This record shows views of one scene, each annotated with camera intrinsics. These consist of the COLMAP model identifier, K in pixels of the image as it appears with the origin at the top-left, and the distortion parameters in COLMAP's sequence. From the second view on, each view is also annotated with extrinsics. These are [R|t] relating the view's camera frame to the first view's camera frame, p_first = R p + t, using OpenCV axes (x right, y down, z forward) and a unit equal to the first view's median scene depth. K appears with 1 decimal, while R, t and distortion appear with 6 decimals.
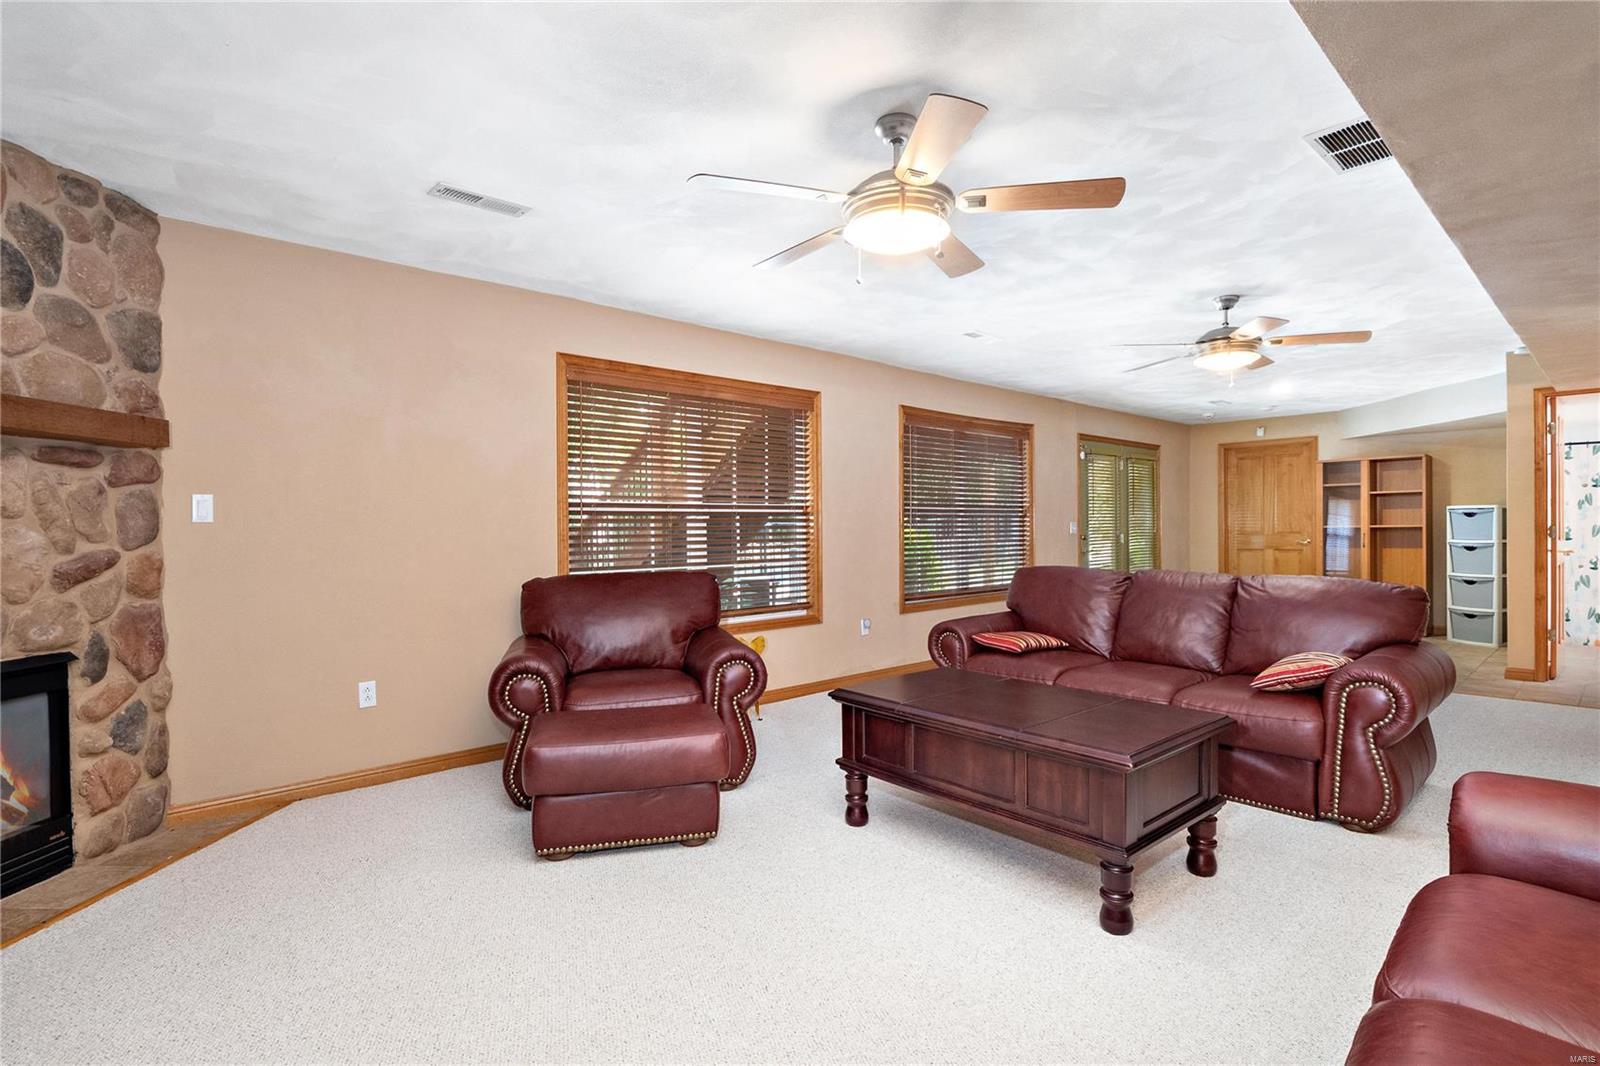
lens RADIAL K [[781.2, 0, 799.9], [0, 781.2, 534.1], [0, 0, 1]] dist [-0.000914, -0.004255]
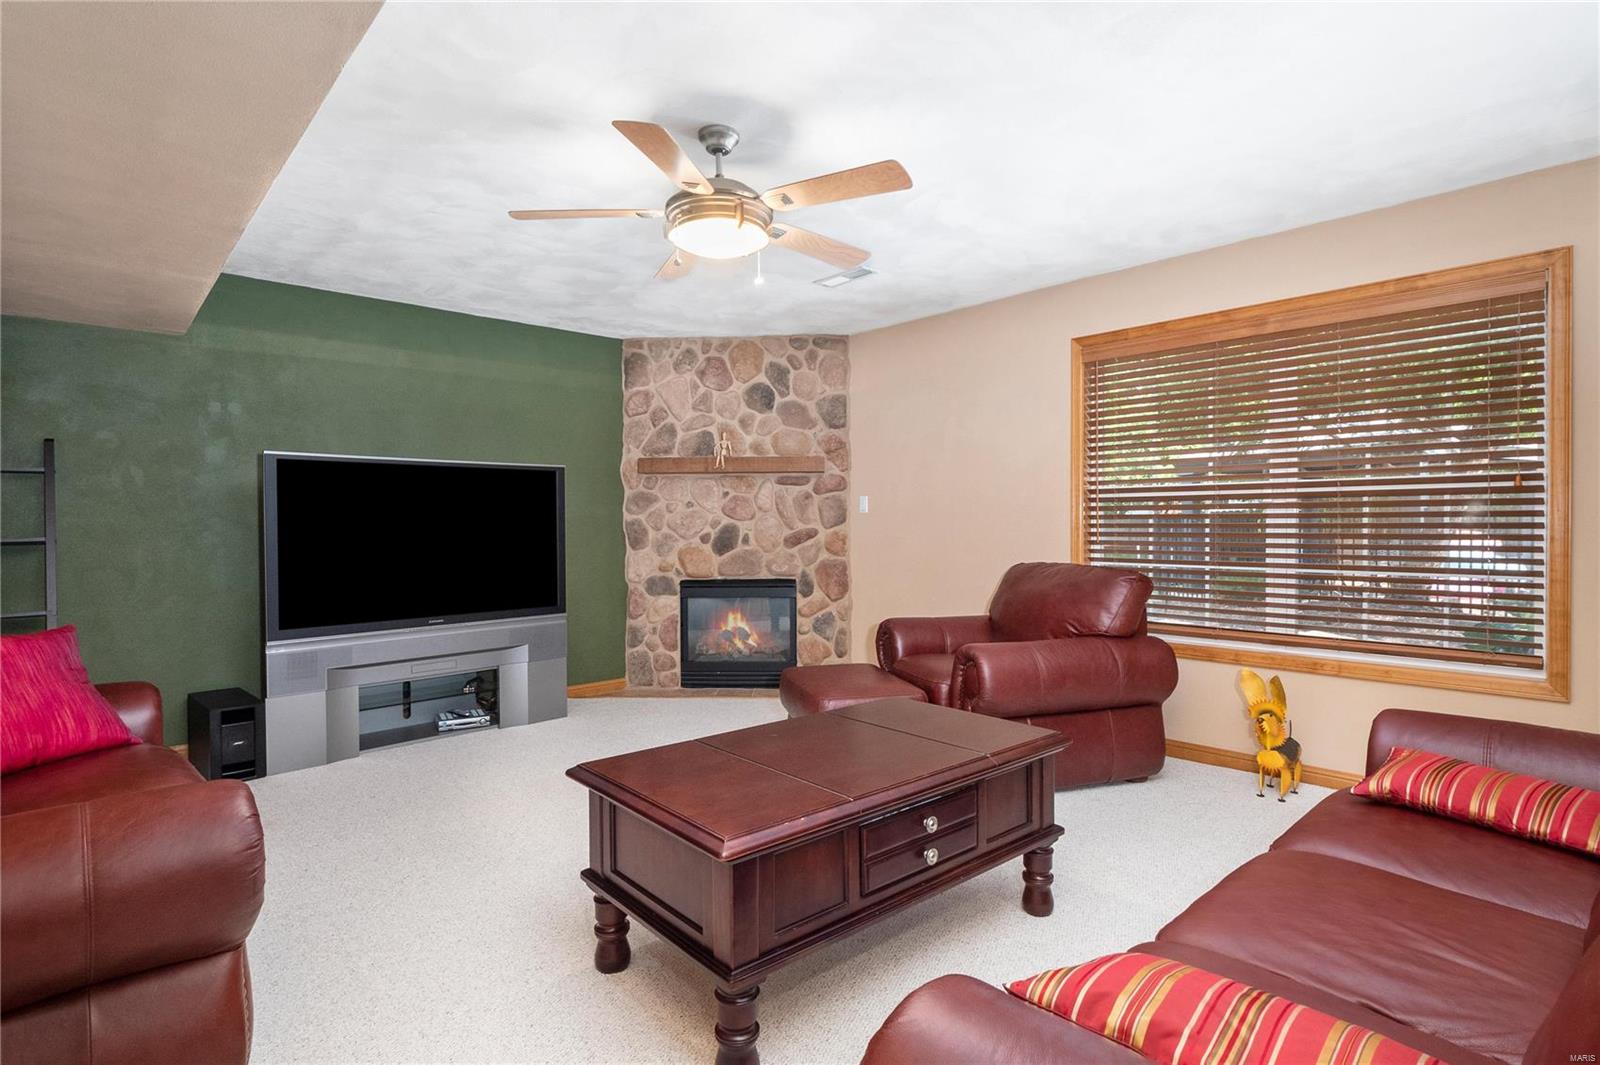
lens RADIAL K [[781.2, 0, 799.0], [0, 781.2, 525.1], [0, 0, 1]] dist [-0.000914, -0.004255]
pose [[0.010776, 0.016078, -0.999813, 0.973564], [-0.001925, 0.999869, 0.016058, -0.016218], [0.999940, 0.001752, 0.010806, 0.917338]]
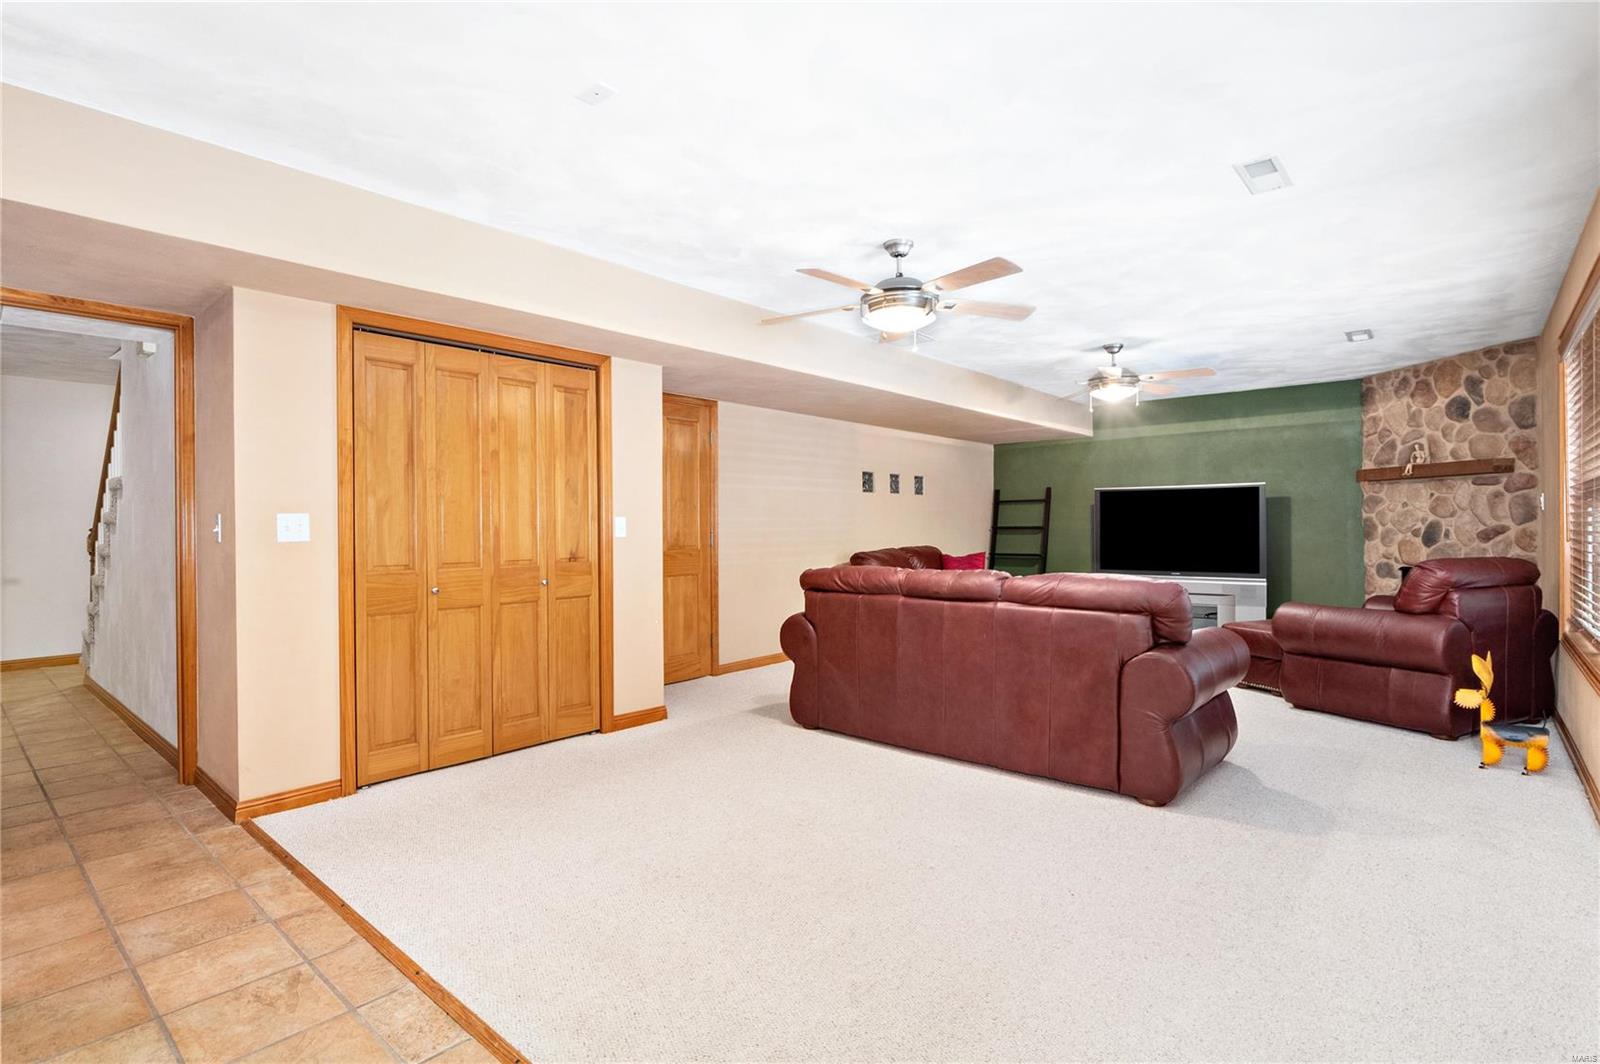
lens RADIAL K [[781.2, 0, 799.2], [0, 781.2, 526.1], [0, 0, 1]] dist [-0.000914, -0.004255]
pose [[-0.991595, 0.014948, -0.128518, 1.138287], [0.013463, 0.999832, 0.012412, -0.024078], [0.128682, 0.010577, -0.991630, 2.676511]]
